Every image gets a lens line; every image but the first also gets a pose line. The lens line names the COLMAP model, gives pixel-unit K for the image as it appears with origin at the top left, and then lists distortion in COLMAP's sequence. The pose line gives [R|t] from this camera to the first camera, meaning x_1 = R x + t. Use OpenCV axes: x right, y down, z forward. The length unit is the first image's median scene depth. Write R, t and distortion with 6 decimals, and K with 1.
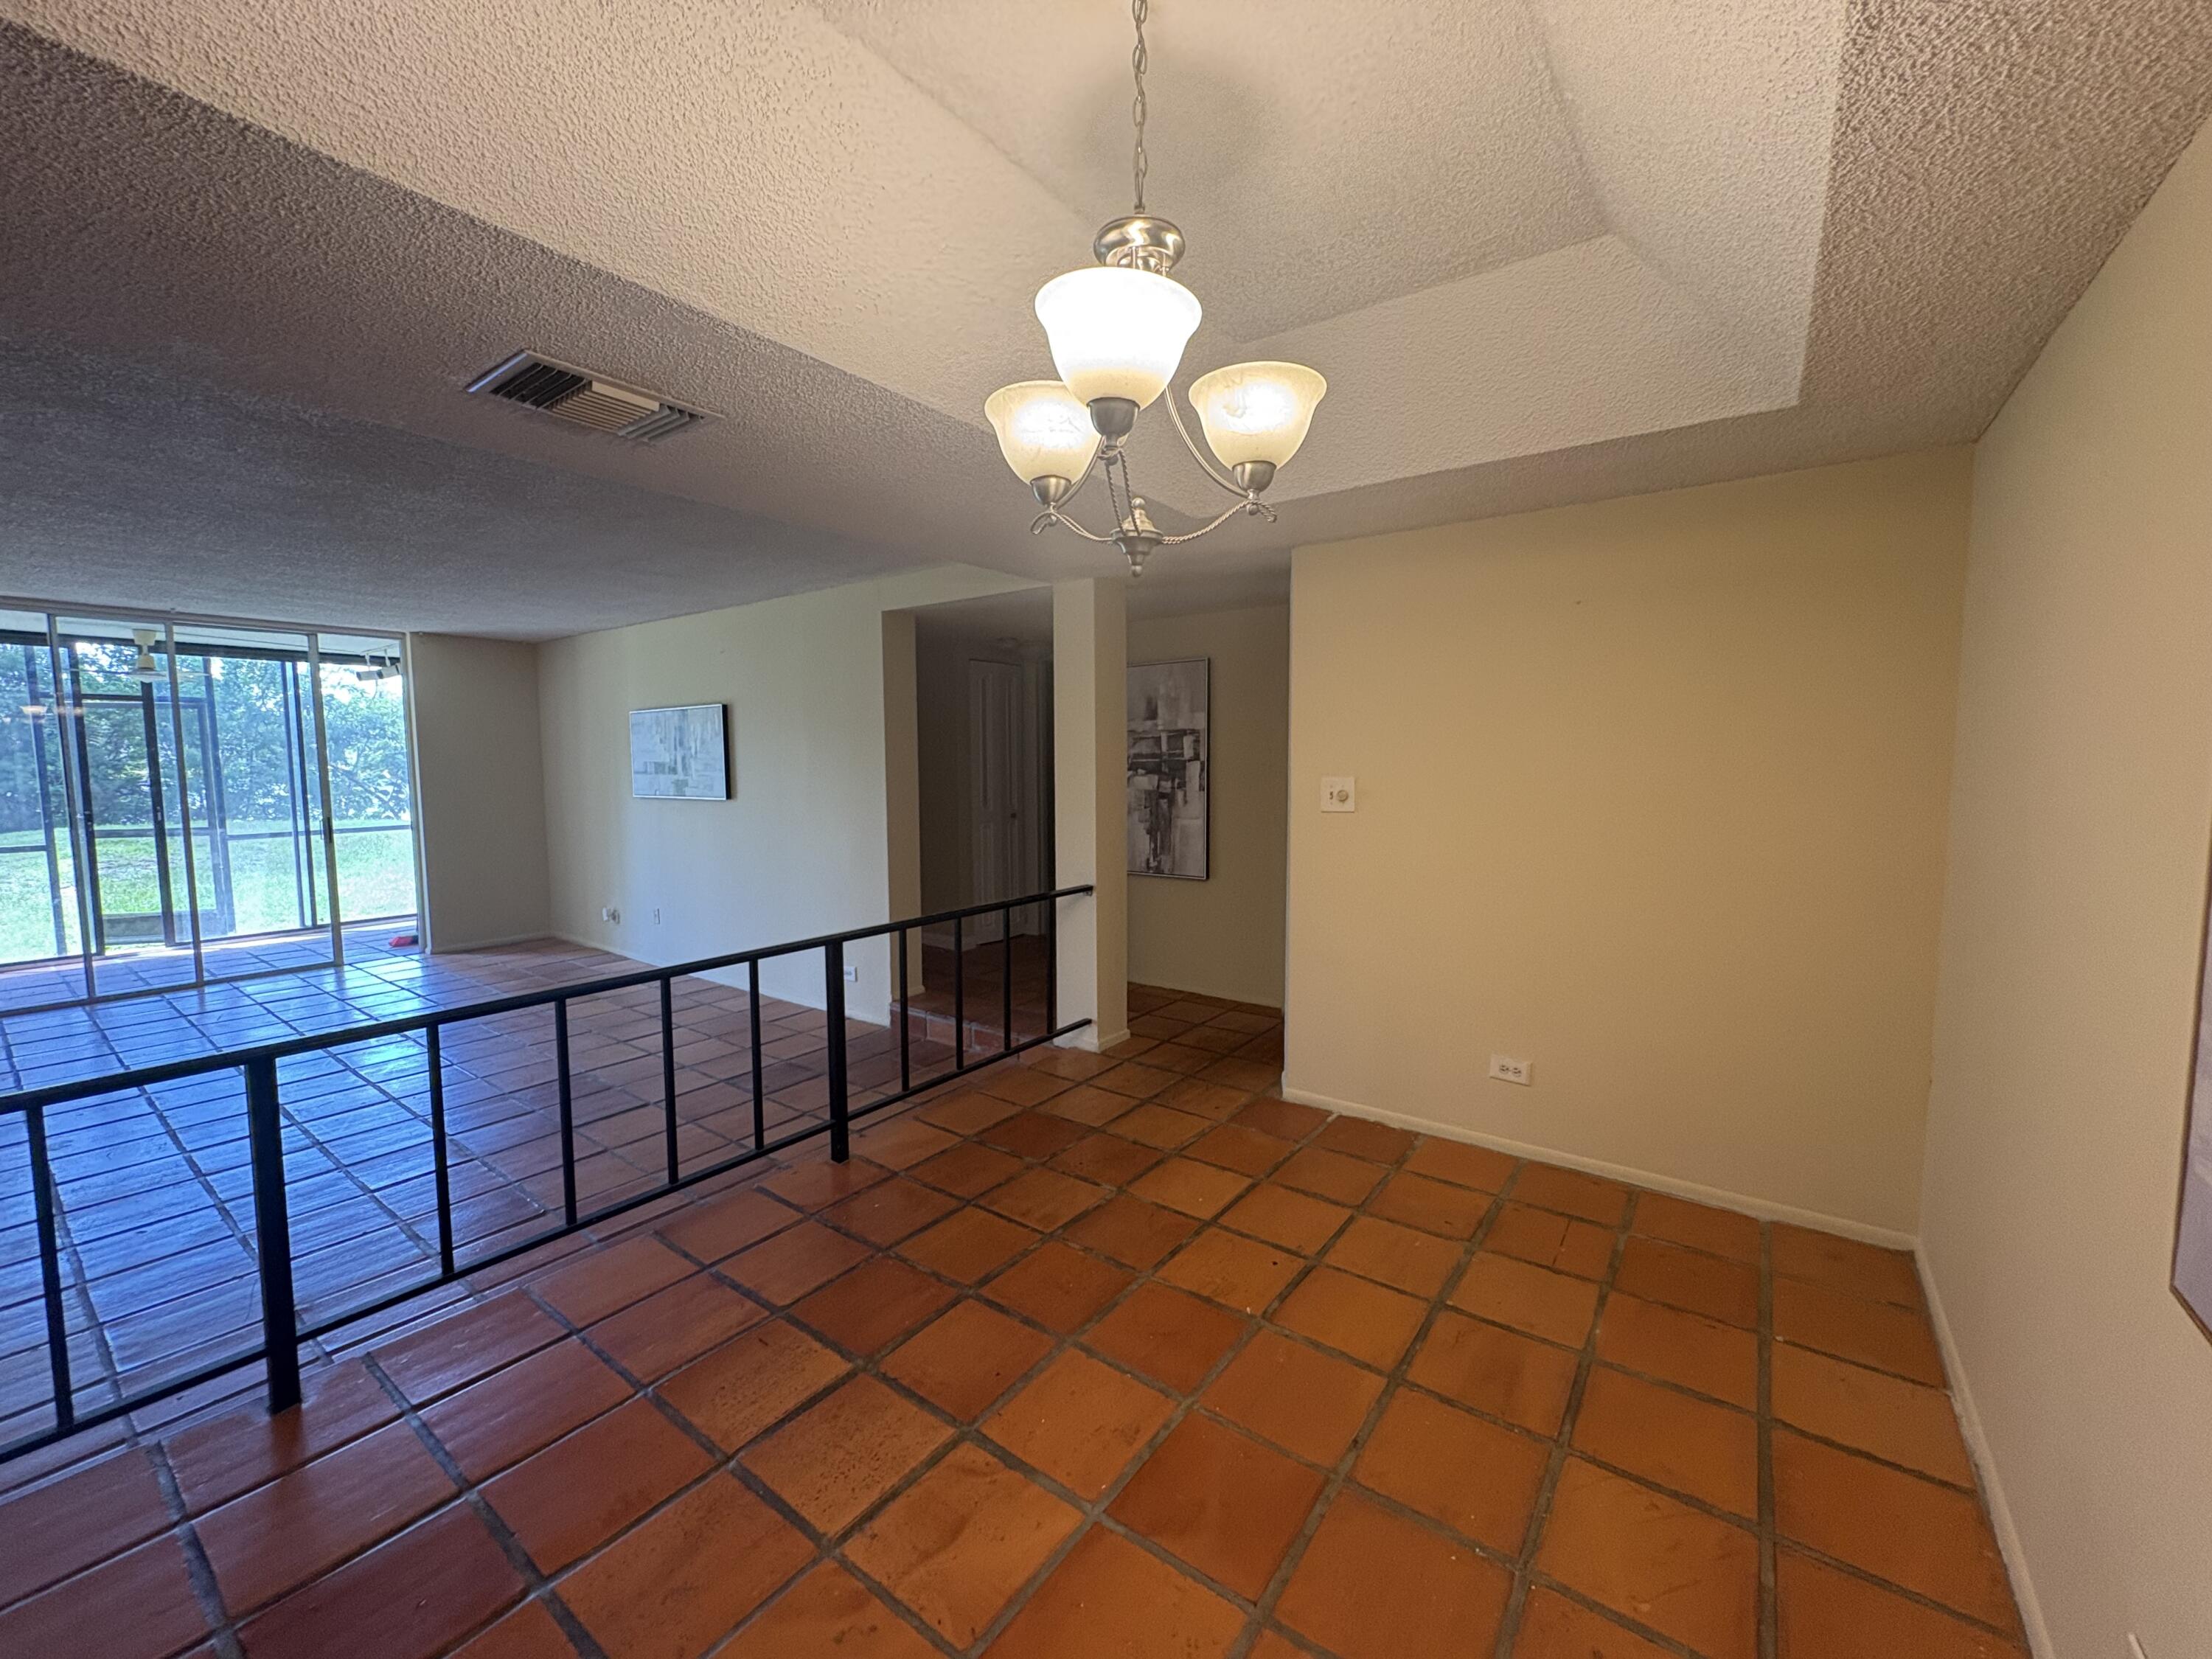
lens RADIAL K [[883.0, 0, 1106.0], [0, 883.0, 829.5], [0, 0, 1]] dist [-0.000072, -0.000004]
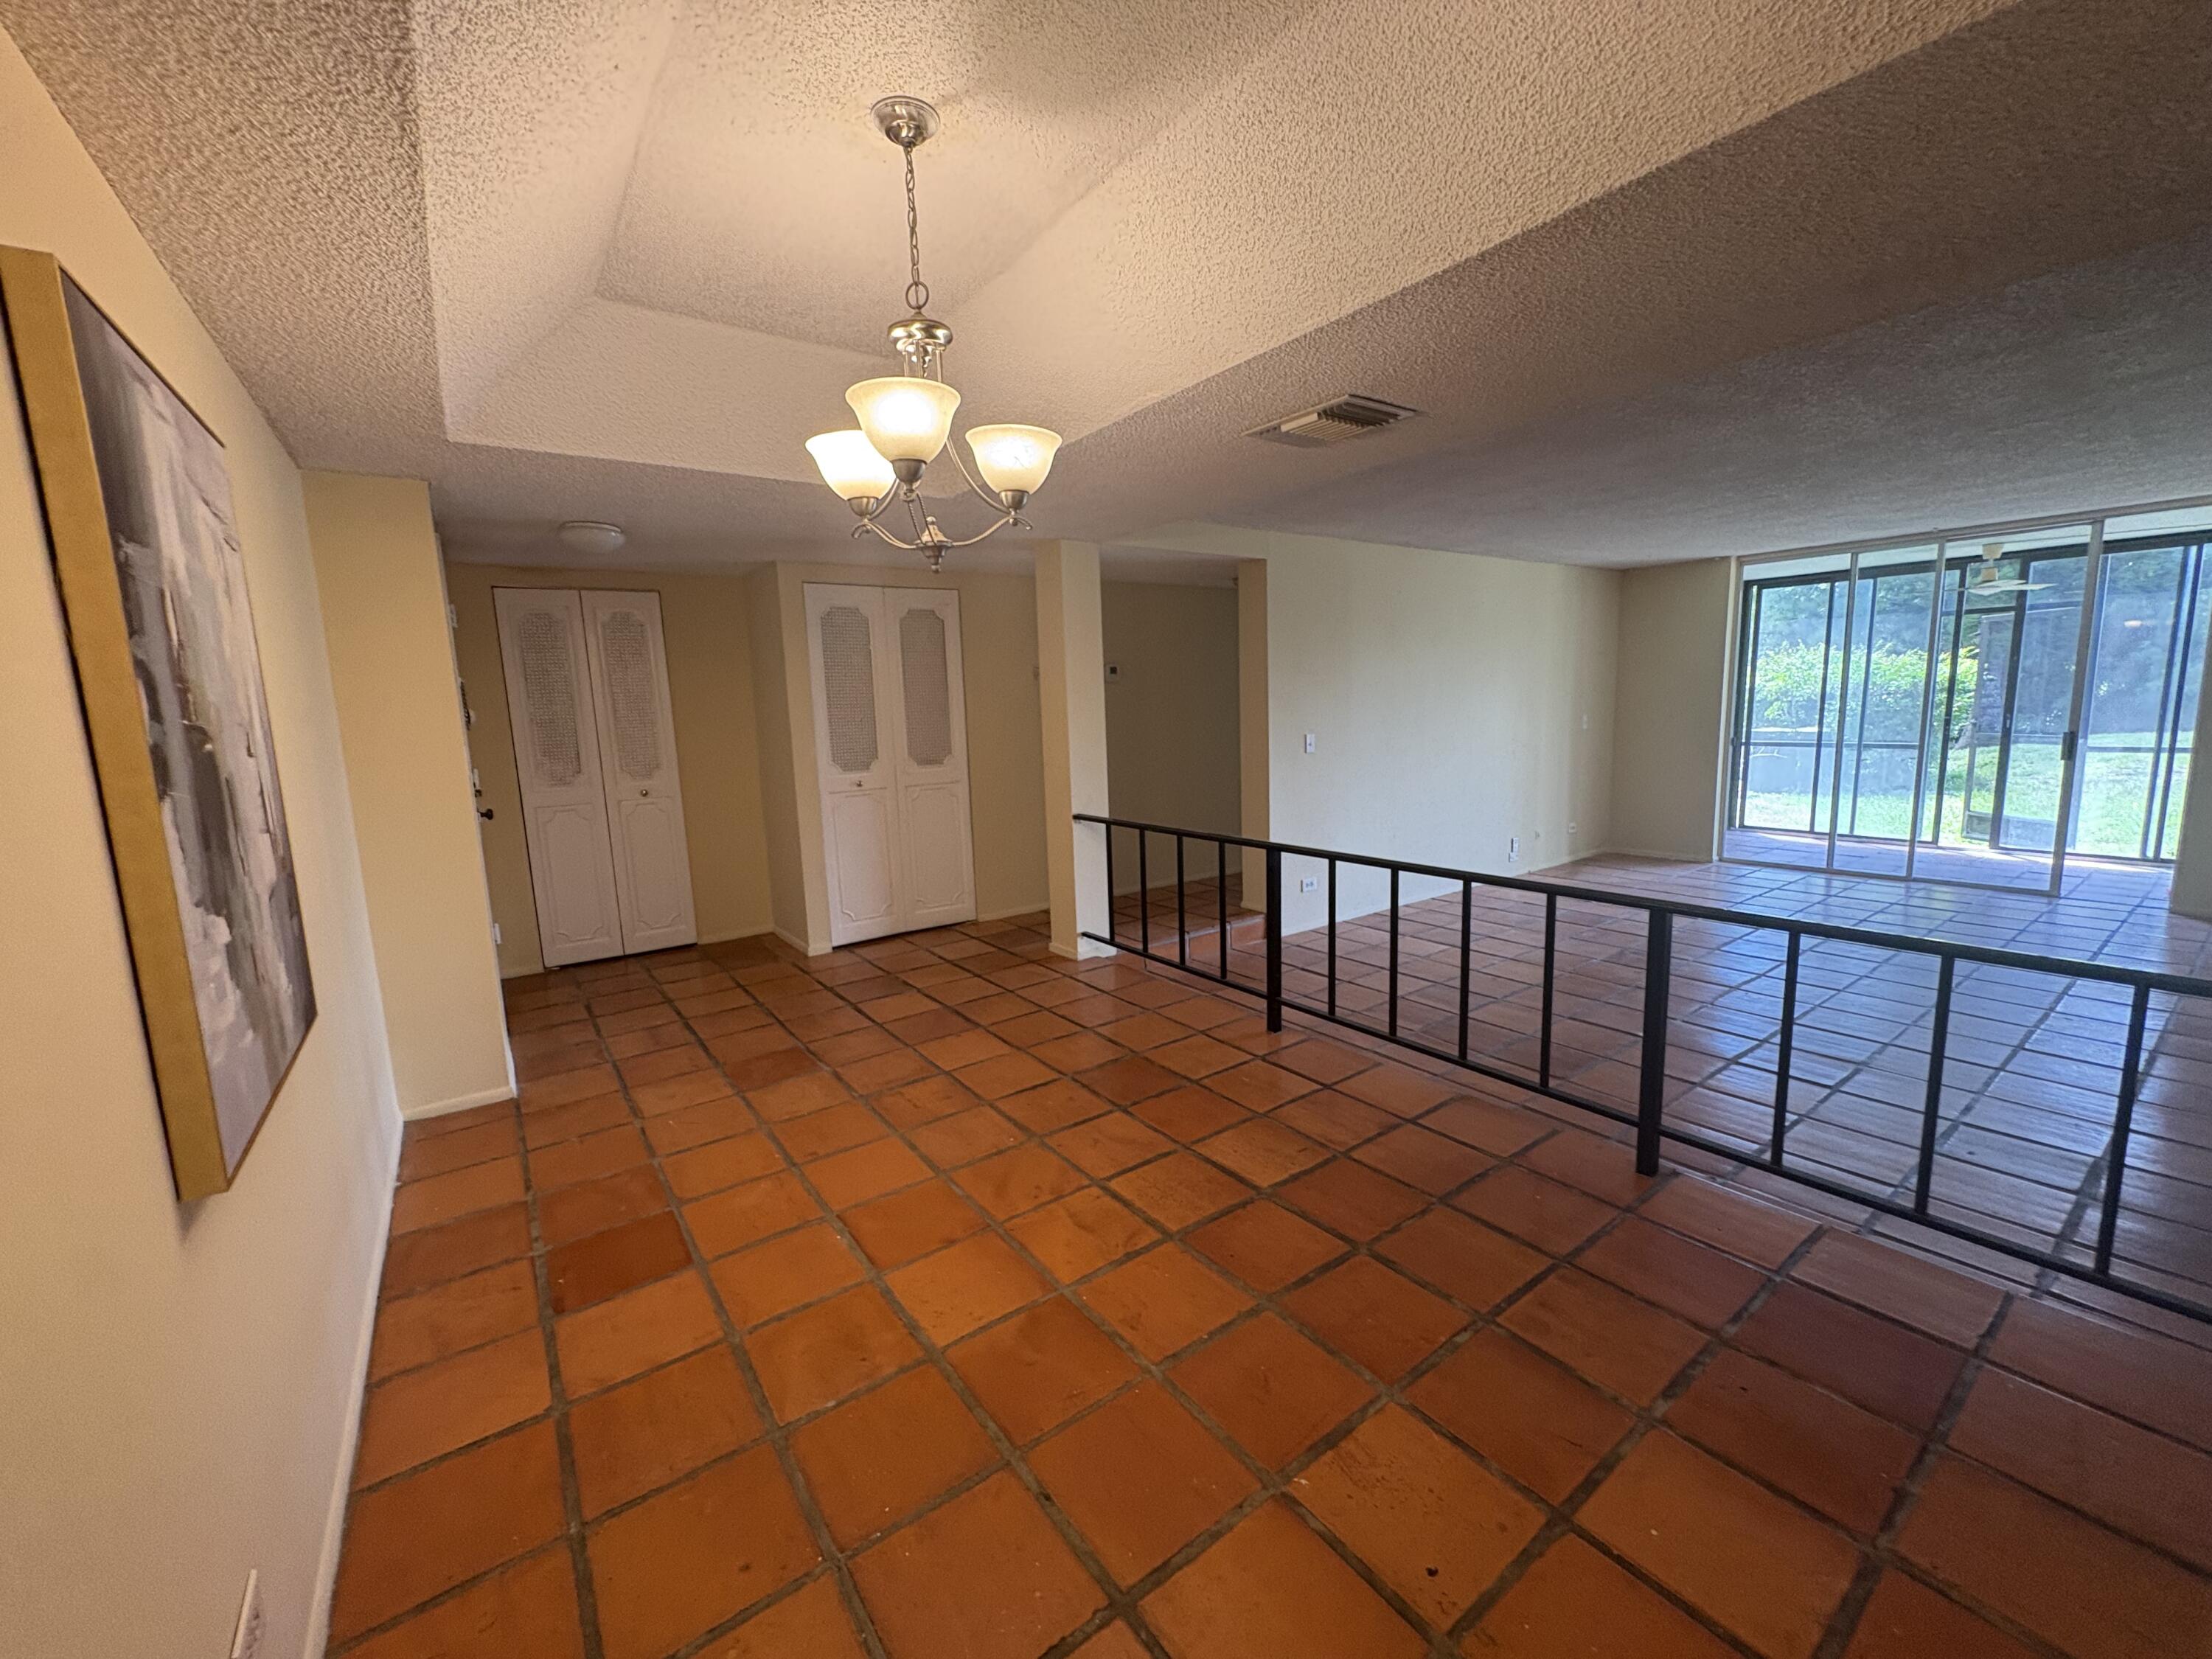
lens RADIAL K [[875.3, 0, 1105.4], [0, 875.3, 833.1], [0, 0, 1]] dist [-0.000623, 0.000168]
pose [[-0.305846, 0.154874, -0.939400, 0.426617], [-0.042378, 0.983488, 0.175940, -0.043442], [0.951137, 0.093620, -0.294233, 0.548257]]
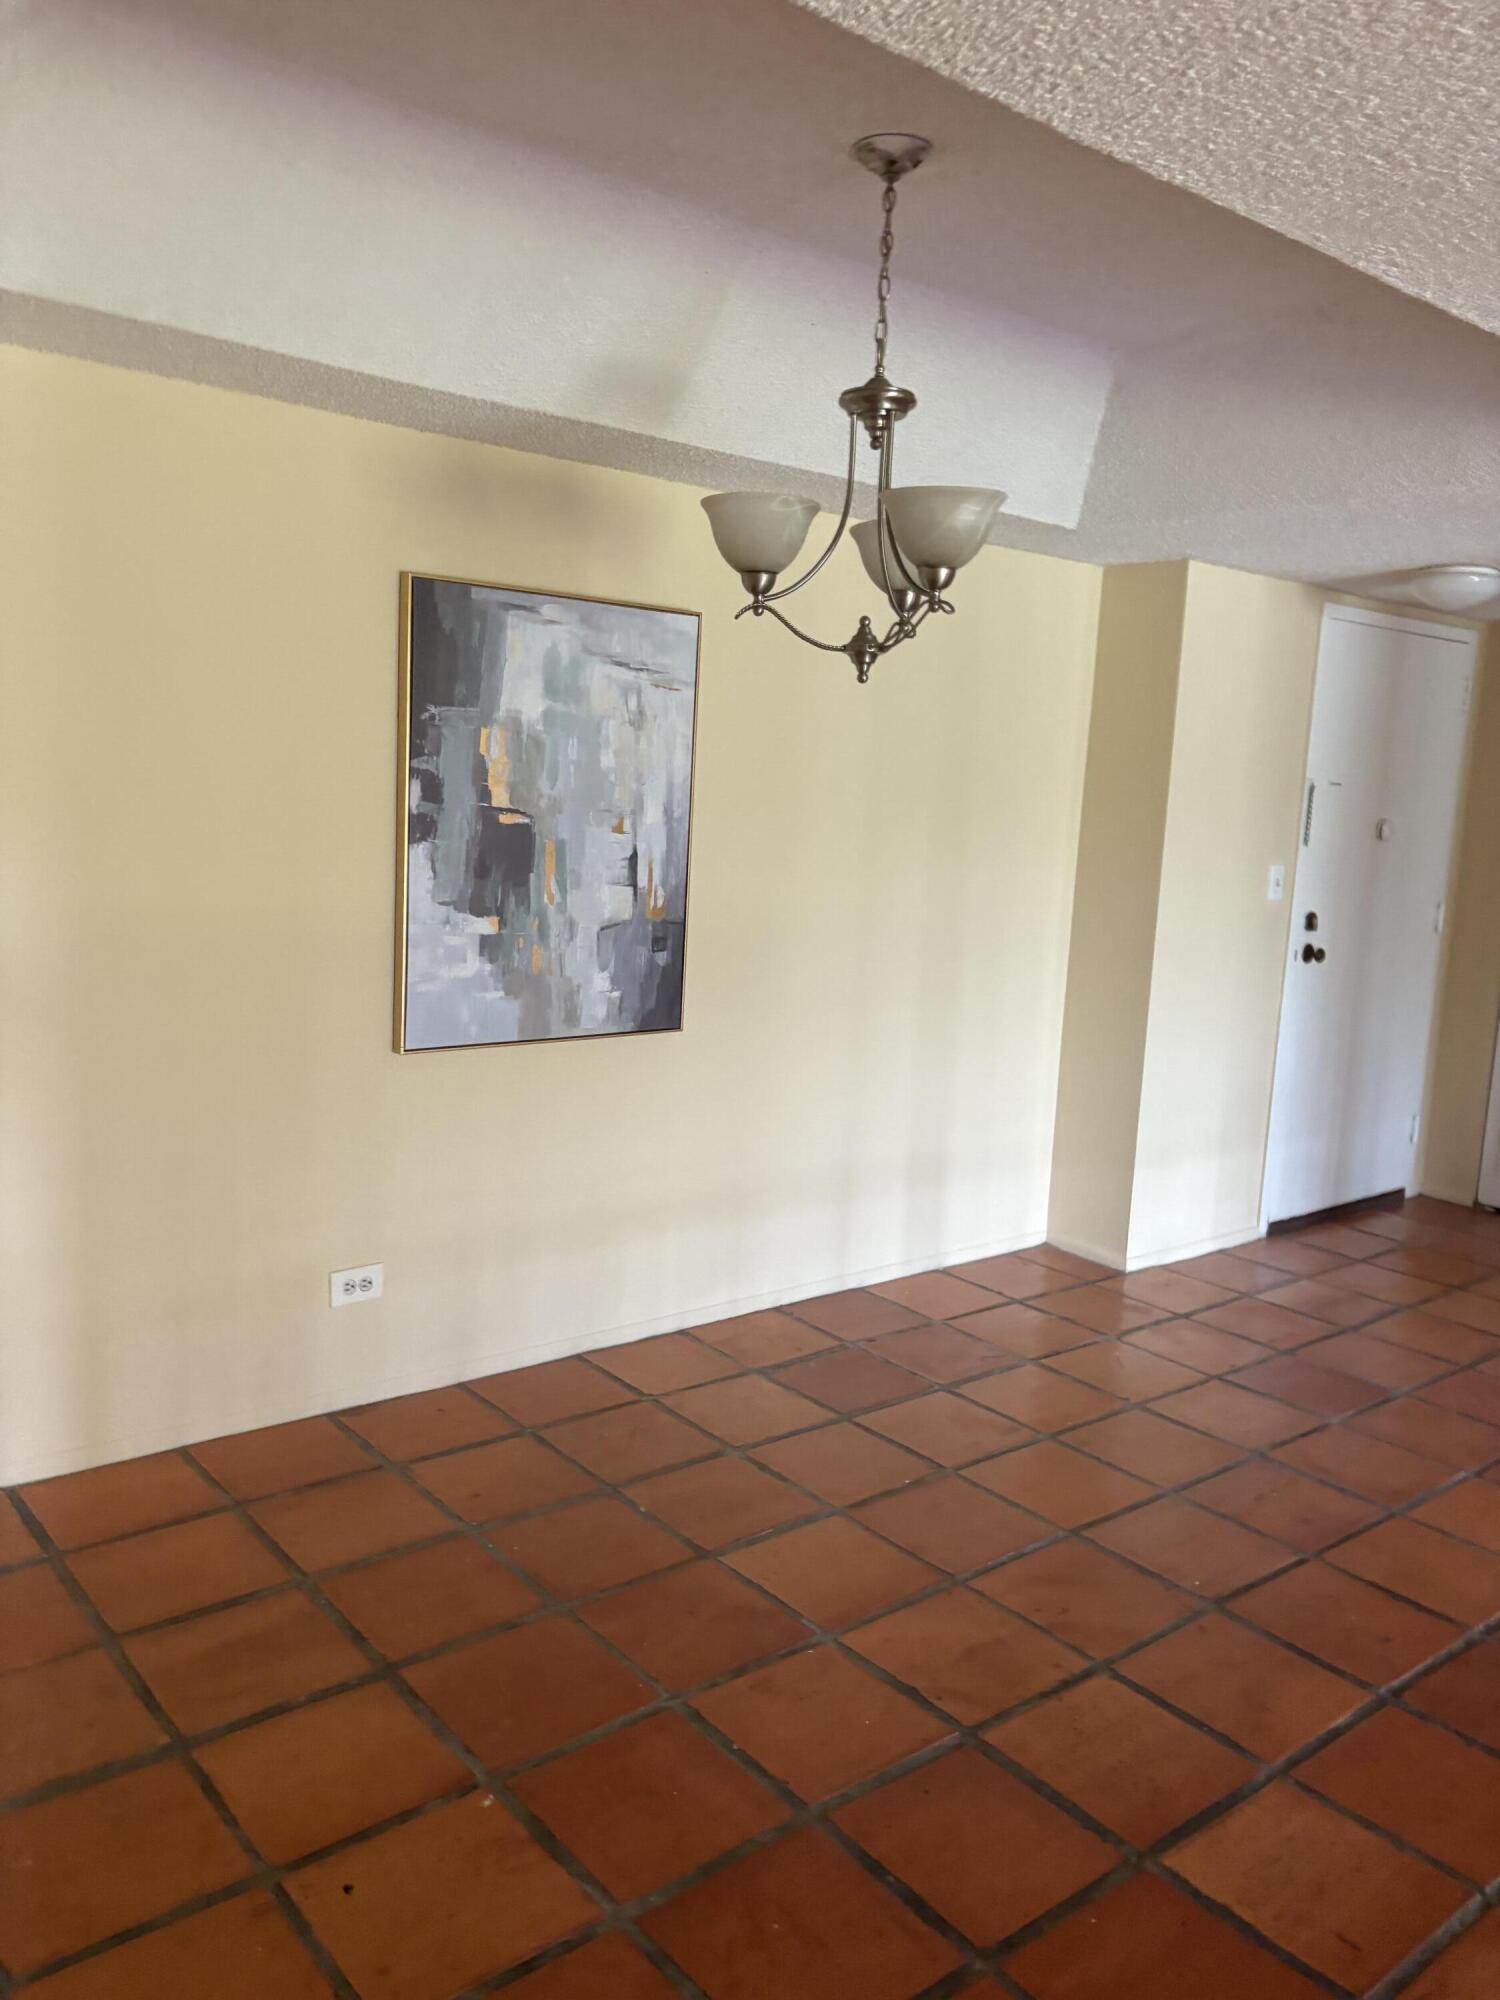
lens RADIAL K [[1528.5, 0, 750.0], [0, 1528.5, 1000.0], [0, 0, 1]] dist [0.026773, -0.002676]
pose [[-0.967671, -0.080001, 0.239190, -0.109078], [-0.026128, 0.975056, 0.220417, -0.102185], [-0.250857, 0.207041, -0.945624, 0.976810]]
